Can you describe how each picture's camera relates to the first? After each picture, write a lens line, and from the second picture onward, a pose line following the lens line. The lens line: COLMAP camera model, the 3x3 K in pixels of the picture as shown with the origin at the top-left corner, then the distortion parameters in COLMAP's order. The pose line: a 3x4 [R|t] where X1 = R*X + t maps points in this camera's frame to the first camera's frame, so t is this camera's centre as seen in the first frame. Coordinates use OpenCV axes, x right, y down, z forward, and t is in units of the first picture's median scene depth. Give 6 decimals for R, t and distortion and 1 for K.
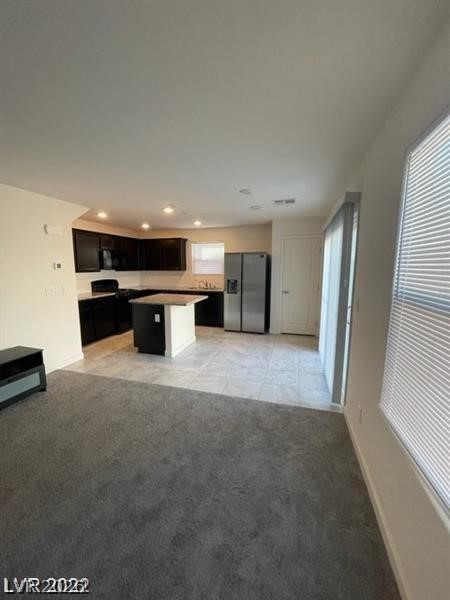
lens RADIAL K [[242.0, 0, 223.4], [0, 242.0, 302.1], [0, 0, 1]] dist [0.000781, -0.000517]
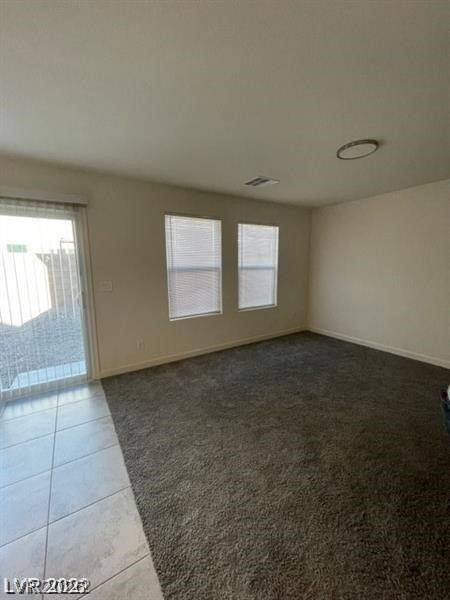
lens RADIAL K [[242.0, 0, 225.5], [0, 242.0, 296.2], [0, 0, 1]] dist [0.000781, -0.000517]
pose [[-0.758454, -0.079383, 0.646874, -0.444571], [0.107744, 0.963623, 0.244584, -0.103428], [-0.642759, 0.255202, -0.722311, 0.825716]]
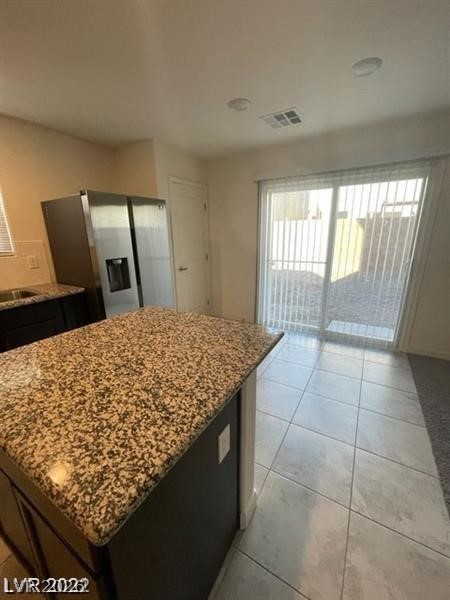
lens RADIAL K [[242.0, 0, 227.6], [0, 242.0, 300.4], [0, 0, 1]] dist [0.000781, -0.000517]
pose [[0.245602, -0.266495, 0.932019, -0.439412], [0.162486, 0.959183, 0.231445, -0.114758], [-0.955656, 0.094597, 0.278879, 0.892756]]
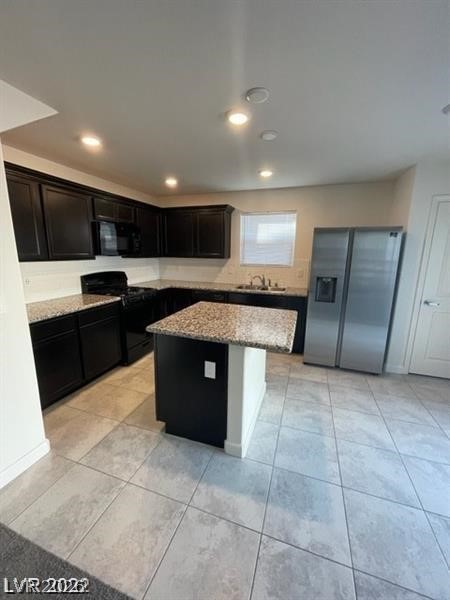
lens RADIAL K [[242.0, 0, 222.3], [0, 242.0, 301.2], [0, 0, 1]] dist [0.000781, -0.000517]
pose [[0.998724, 0.023306, -0.044809, -0.227497], [-0.020904, 0.998357, 0.053345, -0.079871], [0.045979, -0.052340, 0.997570, 0.551298]]
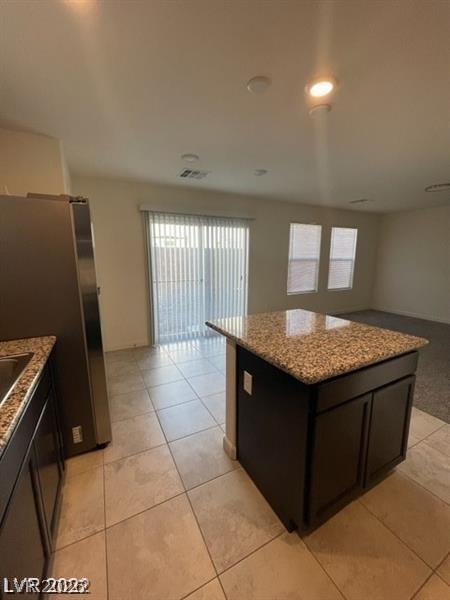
lens RADIAL K [[242.0, 0, 226.3], [0, 242.0, 296.9], [0, 0, 1]] dist [0.000781, -0.000517]
pose [[-0.697087, -0.123054, 0.706348, -0.421471], [0.104602, 0.957167, 0.269981, -0.194593], [-0.709316, 0.262085, -0.654357, 1.408635]]
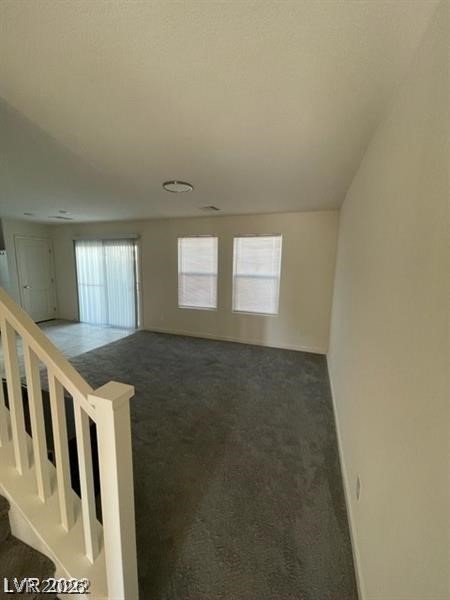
lens RADIAL K [[242.0, 0, 223.3], [0, 242.0, 296.5], [0, 0, 1]] dist [0.000781, -0.000517]
pose [[0.058510, -0.140495, 0.988351, -0.999295], [0.132393, 0.982394, 0.131810, -0.027542], [-0.989469, 0.123139, 0.076081, 0.022977]]
